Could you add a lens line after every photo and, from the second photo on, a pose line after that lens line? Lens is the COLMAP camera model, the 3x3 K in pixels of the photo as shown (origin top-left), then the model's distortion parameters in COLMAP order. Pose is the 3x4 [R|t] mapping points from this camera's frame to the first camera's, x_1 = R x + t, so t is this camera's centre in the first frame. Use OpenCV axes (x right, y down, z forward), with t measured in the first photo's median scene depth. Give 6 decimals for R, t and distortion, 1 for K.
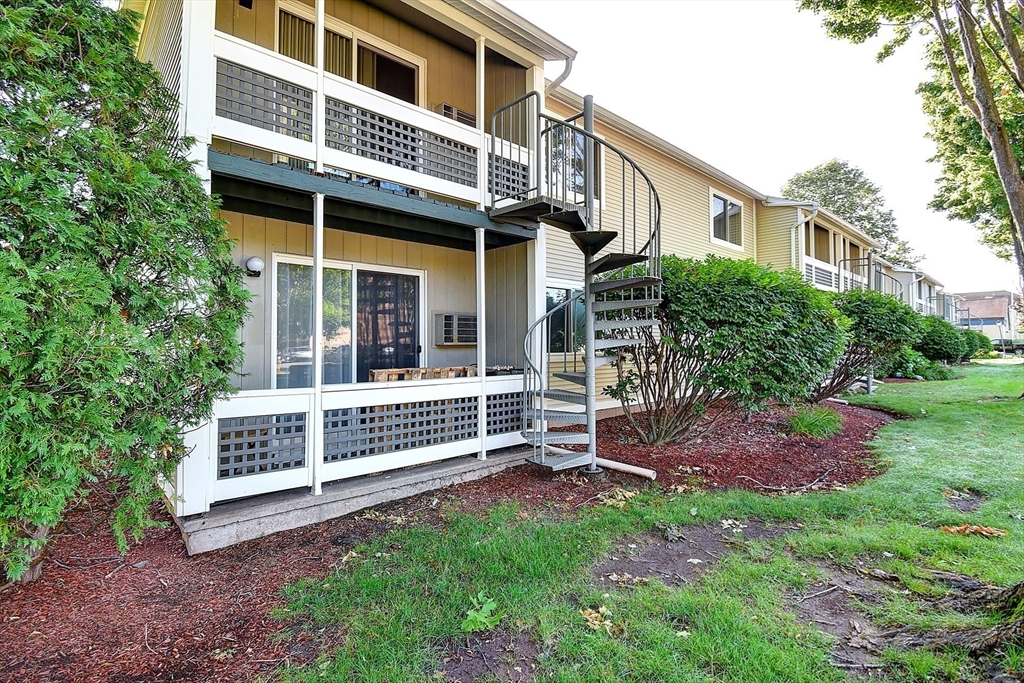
lens RADIAL K [[485.1, 0, 512.1], [0, 485.1, 339.0], [0, 0, 1]] dist [-0.000391, -0.000378]
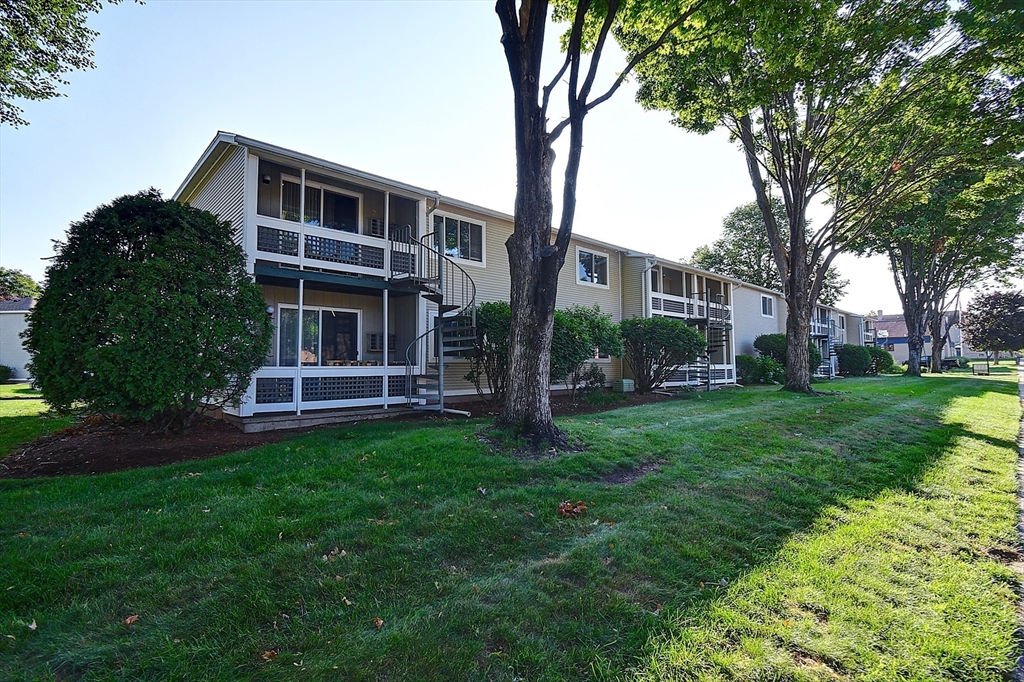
lens RADIAL K [[485.1, 0, 511.7], [0, 485.1, 341.5], [0, 0, 1]] dist [-0.000391, -0.000378]
pose [[0.999680, -0.000521, 0.025282, 0.392419], [0.001352, 0.999459, -0.032871, 0.044194], [-0.025251, 0.032895, 0.999140, -0.950174]]
